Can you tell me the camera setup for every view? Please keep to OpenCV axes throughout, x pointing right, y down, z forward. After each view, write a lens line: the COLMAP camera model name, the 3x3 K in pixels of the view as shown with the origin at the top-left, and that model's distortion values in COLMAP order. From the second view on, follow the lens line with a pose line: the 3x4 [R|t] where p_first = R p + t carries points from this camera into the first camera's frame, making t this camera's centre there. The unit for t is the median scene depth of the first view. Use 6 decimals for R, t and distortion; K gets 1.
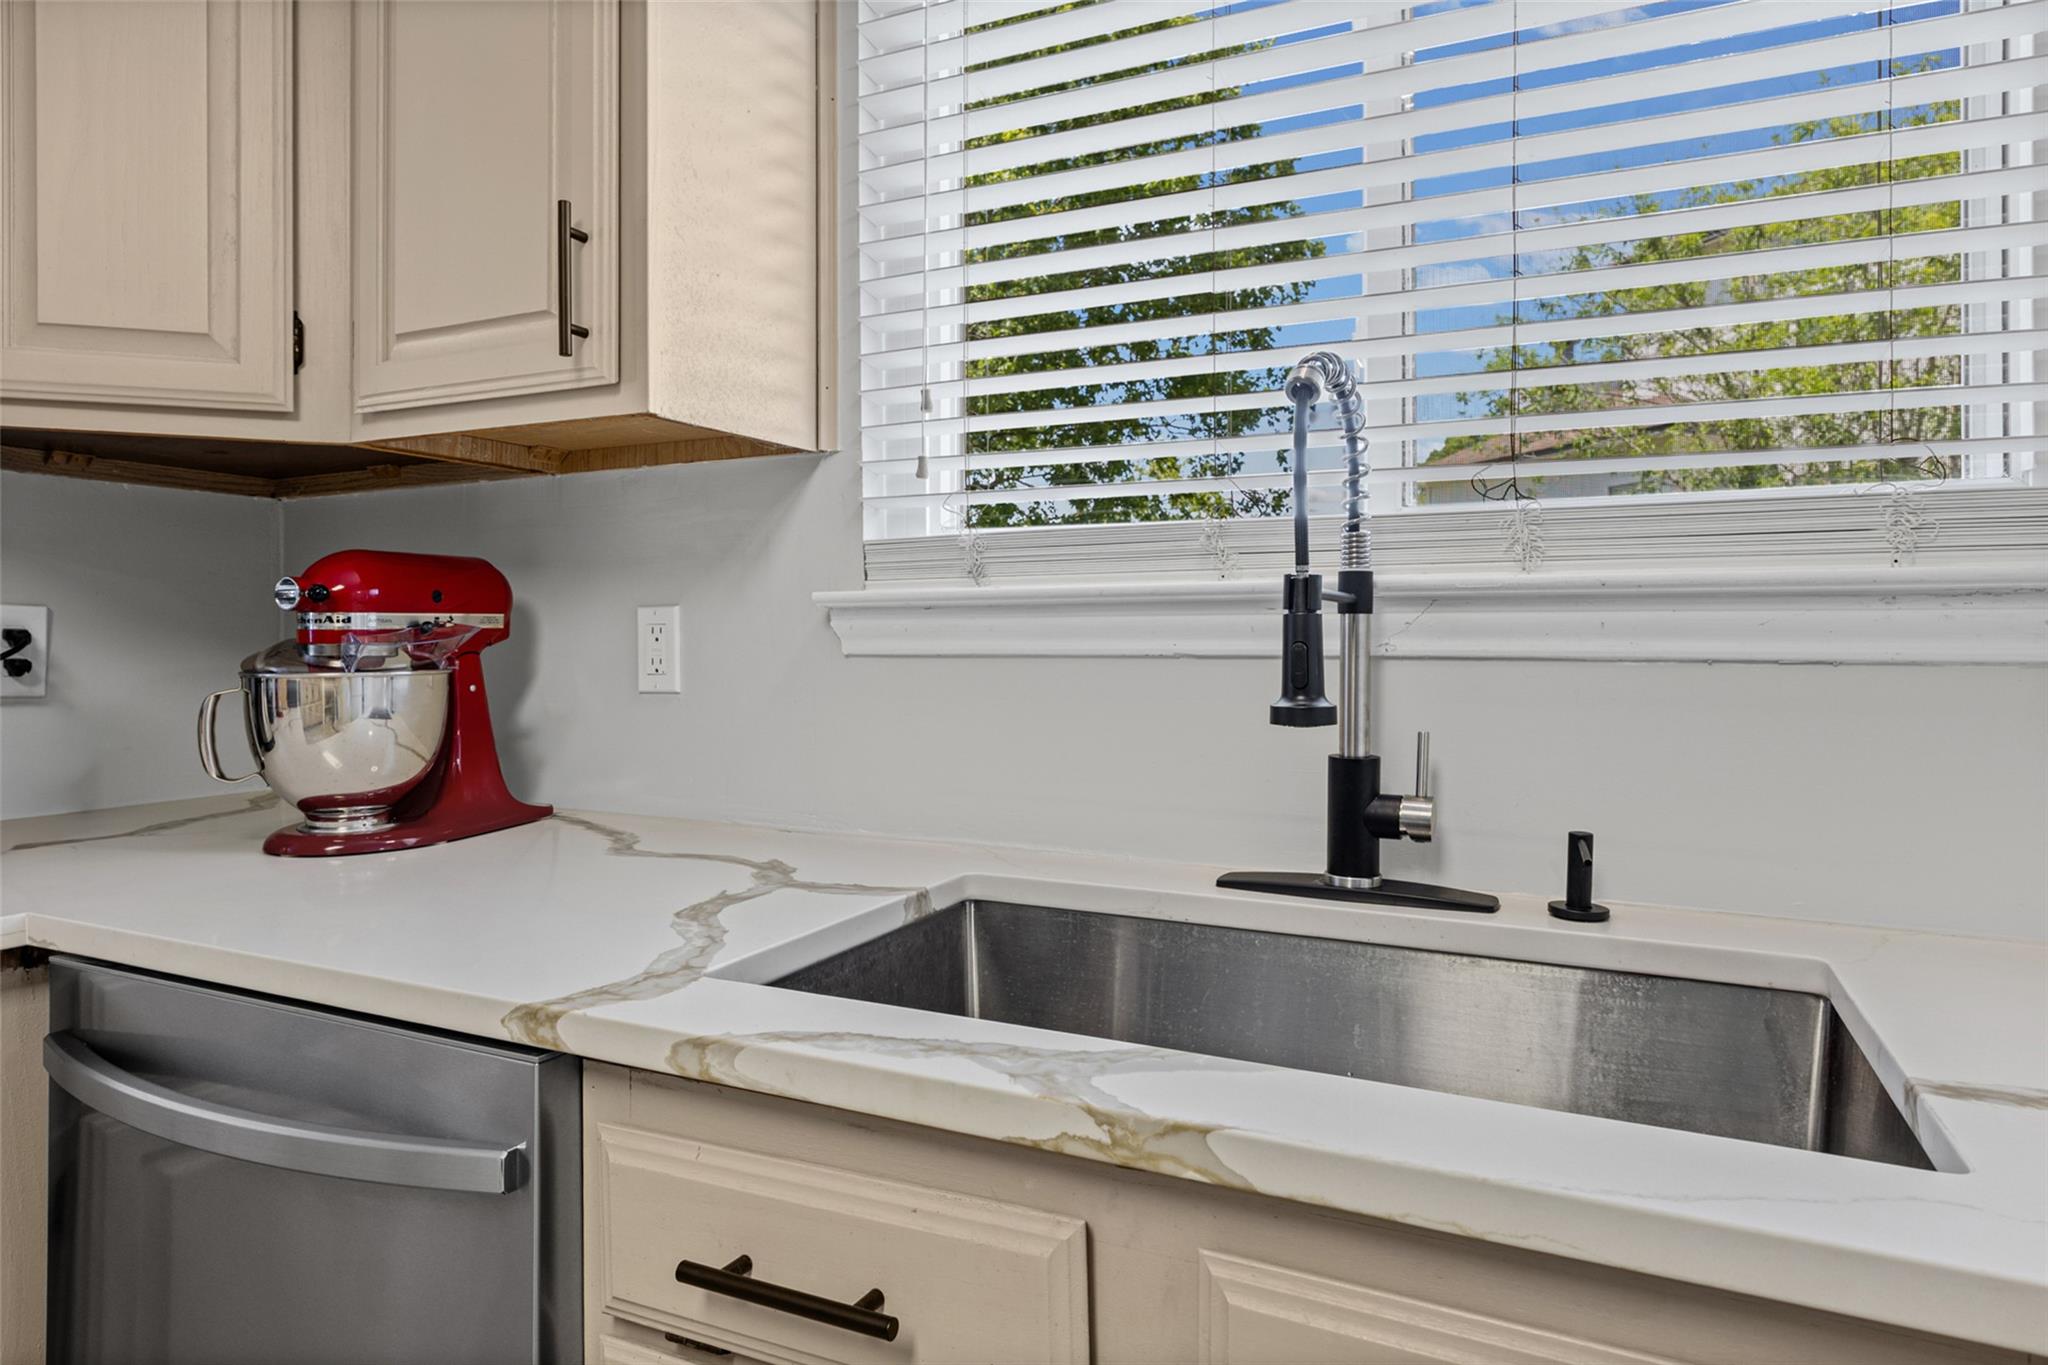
lens RADIAL K [[1204.3, 0, 1025.3], [0, 1204.3, 643.9], [0, 0, 1]] dist [-0.002787, -0.000385]
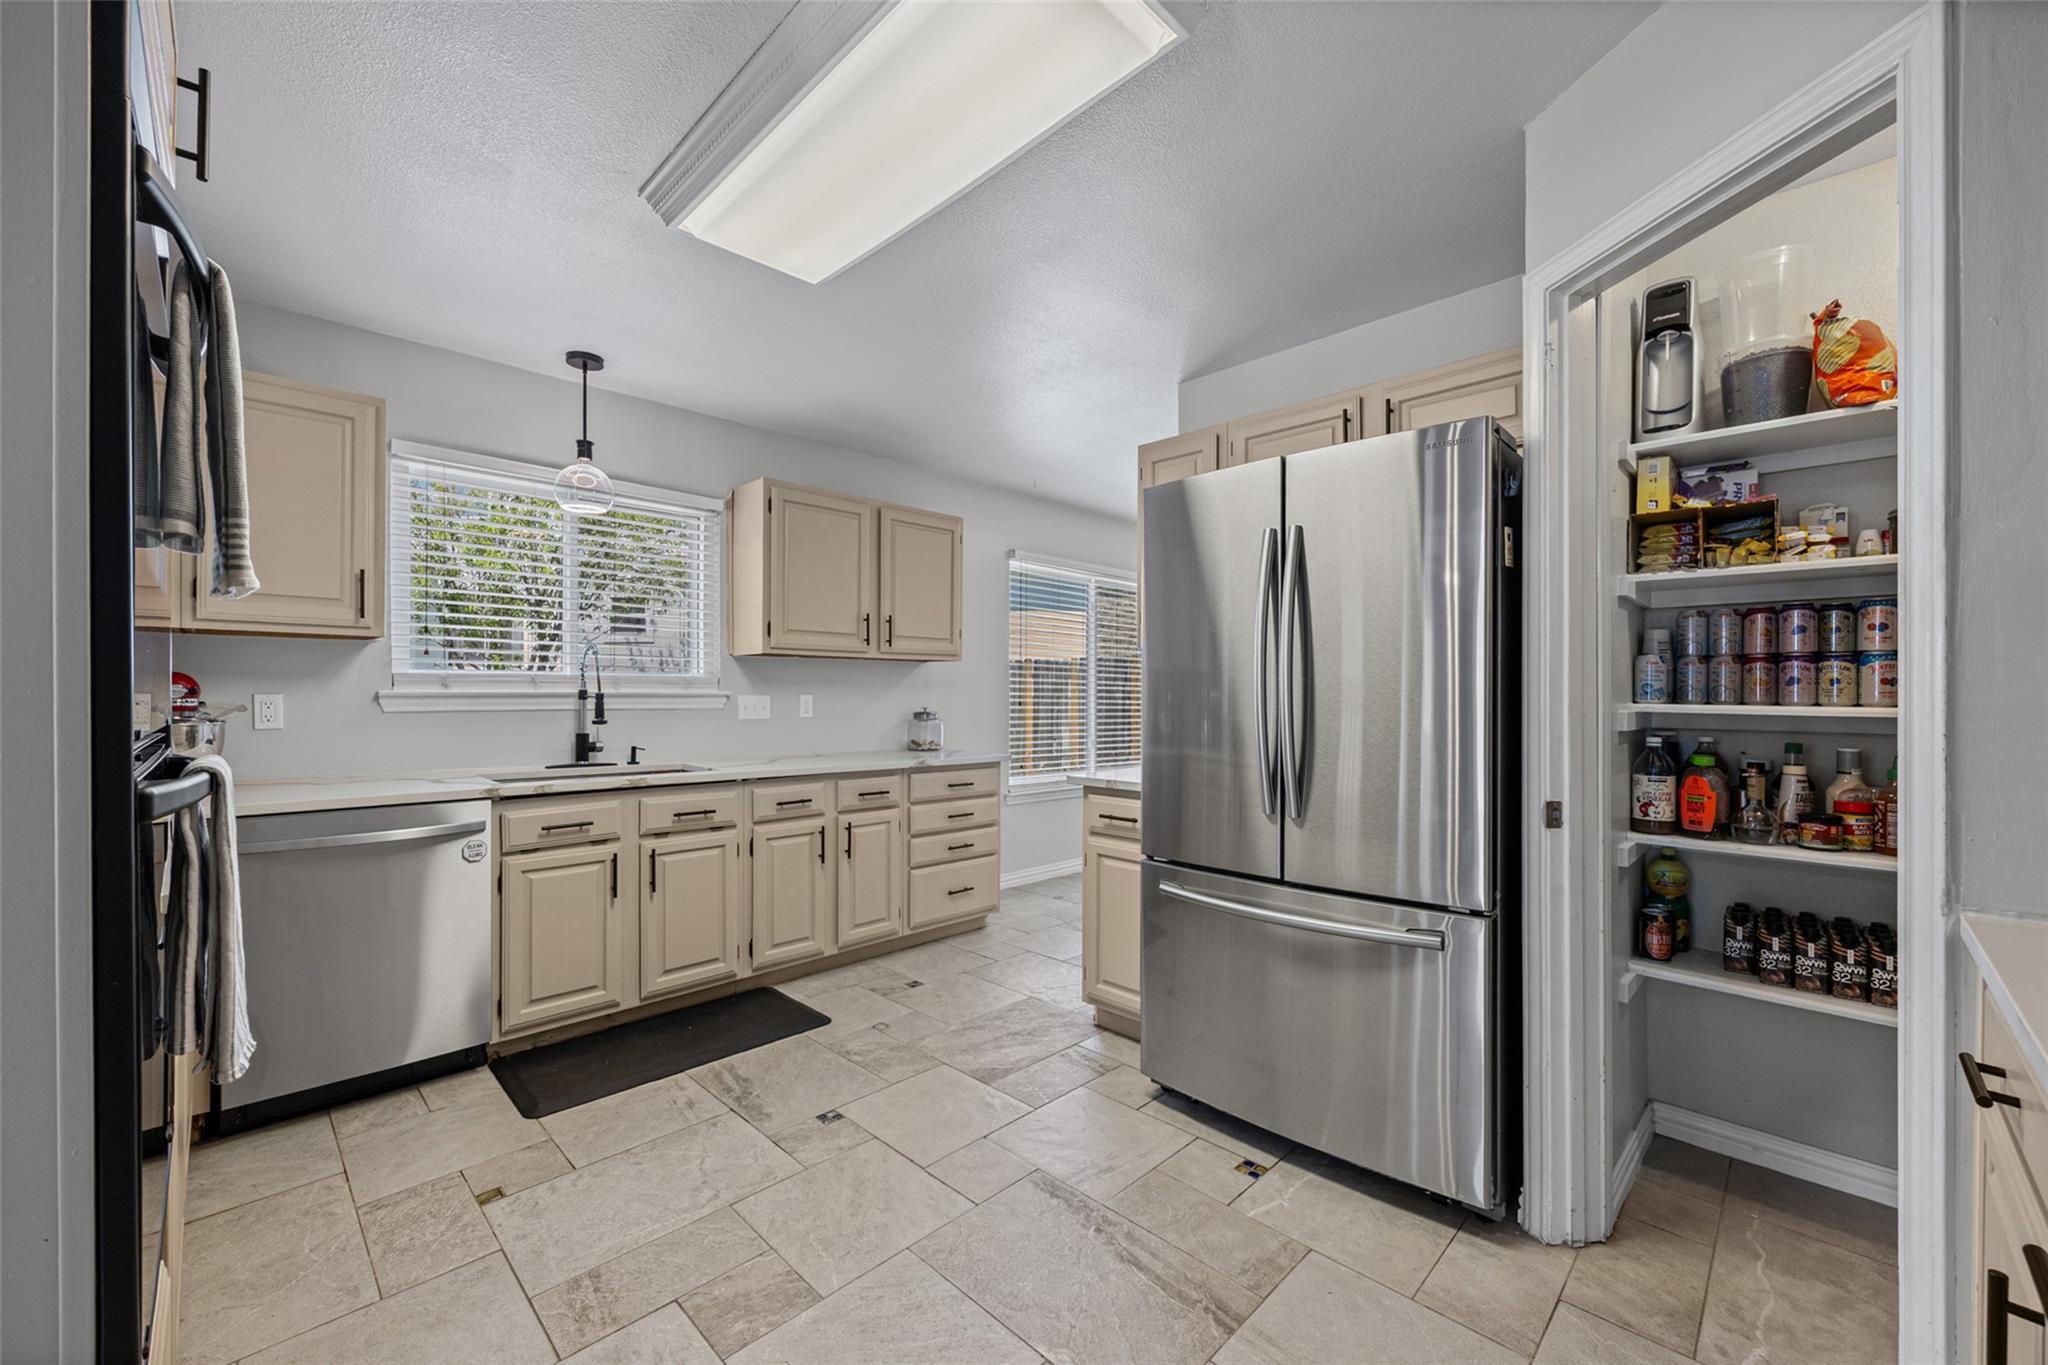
lens RADIAL K [[815.4, 0, 1017.6], [0, 815.4, 688.1], [0, 0, 1]] dist [-0.000600, -0.000085]
pose [[0.339356, 0.007857, 0.940625, -1.901701], [0.000346, 0.999964, -0.008477, -0.040787], [-0.940658, 0.003202, 0.339341, -1.403913]]
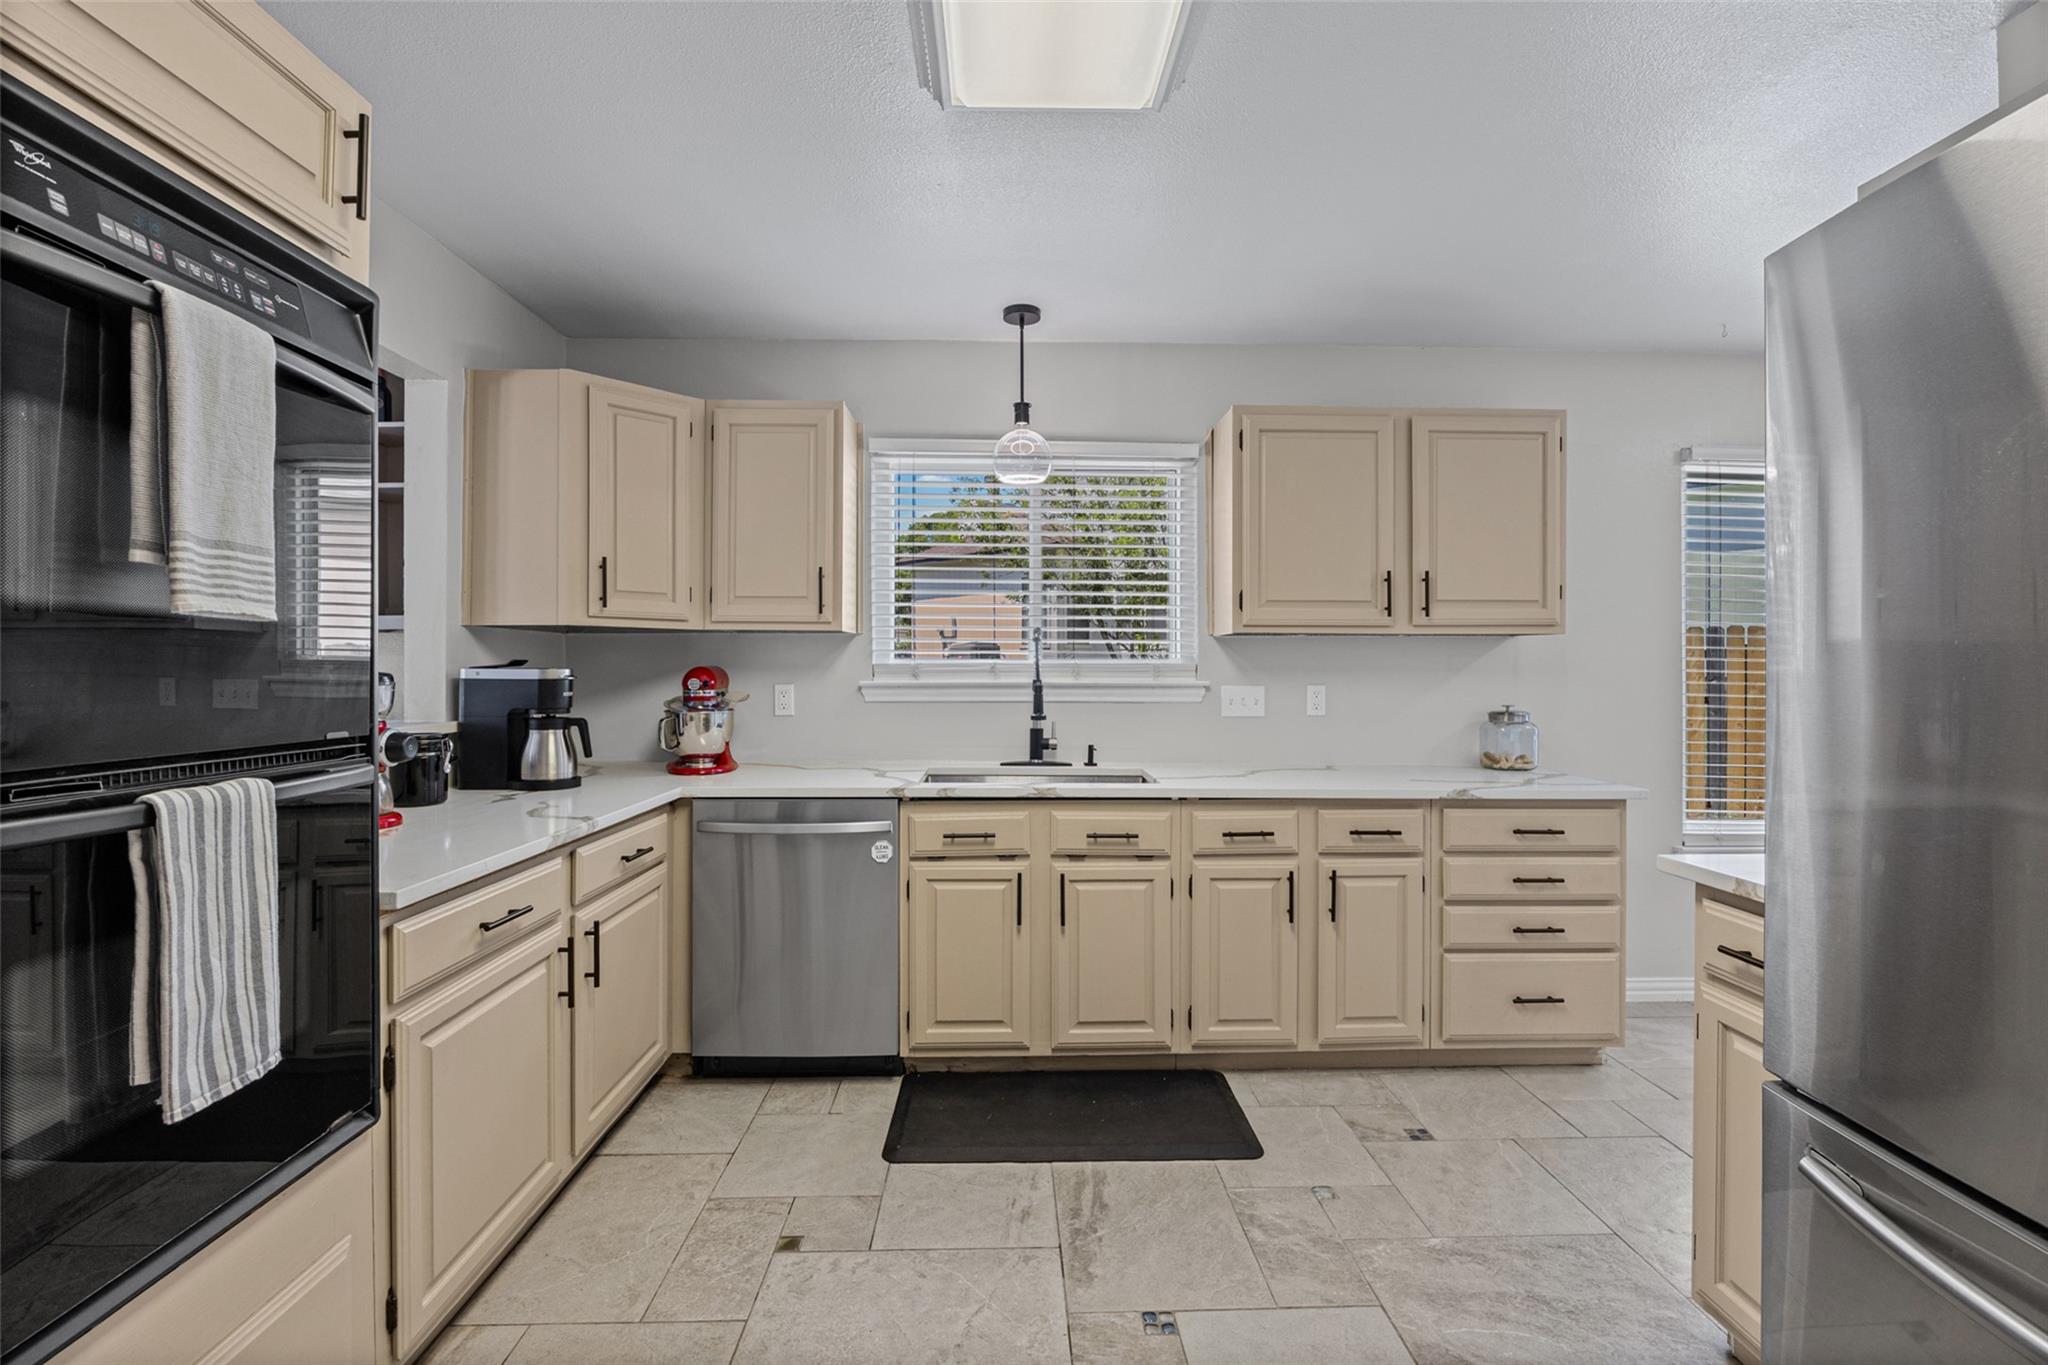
lens RADIAL K [[902.5, 0, 1021.0], [0, 902.5, 658.4], [0, 0, 1]] dist [-0.014940, 0.000407]
pose [[0.893393, 0.006654, 0.449227, -1.054826], [-0.001057, 0.999919, -0.012707, -0.091620], [-0.449275, 0.010877, 0.893327, -1.527288]]
